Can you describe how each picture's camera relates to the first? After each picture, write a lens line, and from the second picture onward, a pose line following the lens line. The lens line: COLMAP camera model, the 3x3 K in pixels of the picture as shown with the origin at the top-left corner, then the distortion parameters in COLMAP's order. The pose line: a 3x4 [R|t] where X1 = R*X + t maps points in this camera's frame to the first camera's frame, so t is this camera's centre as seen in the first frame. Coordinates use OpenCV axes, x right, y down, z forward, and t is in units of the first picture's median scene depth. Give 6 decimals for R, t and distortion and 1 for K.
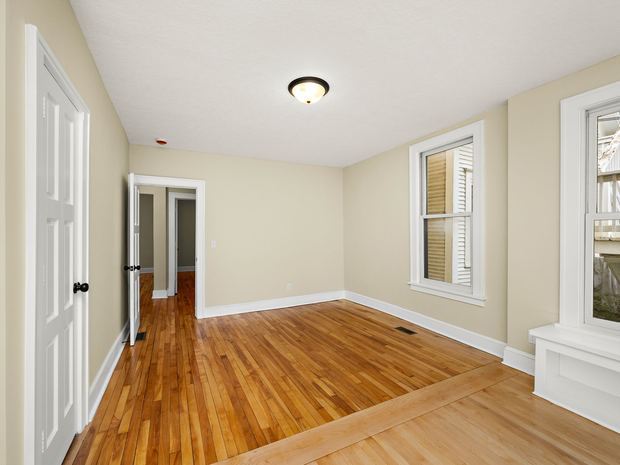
lens RADIAL K [[274.5, 0, 309.6], [0, 274.5, 235.7], [0, 0, 1]] dist [0.000802, 0.000238]
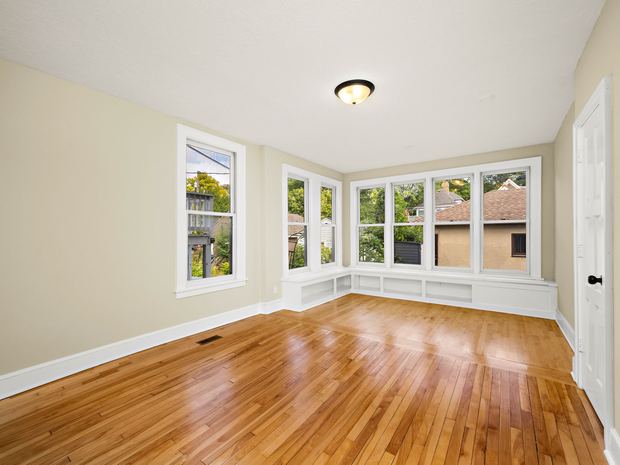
lens RADIAL K [[274.5, 0, 309.6], [0, 274.5, 235.7], [0, 0, 1]] dist [0.000802, 0.000238]
pose [[-0.464851, -0.004457, 0.885378, -0.708982], [0.011377, 0.999875, 0.011007, 0.006021], [-0.885316, 0.015190, -0.464742, 1.372923]]
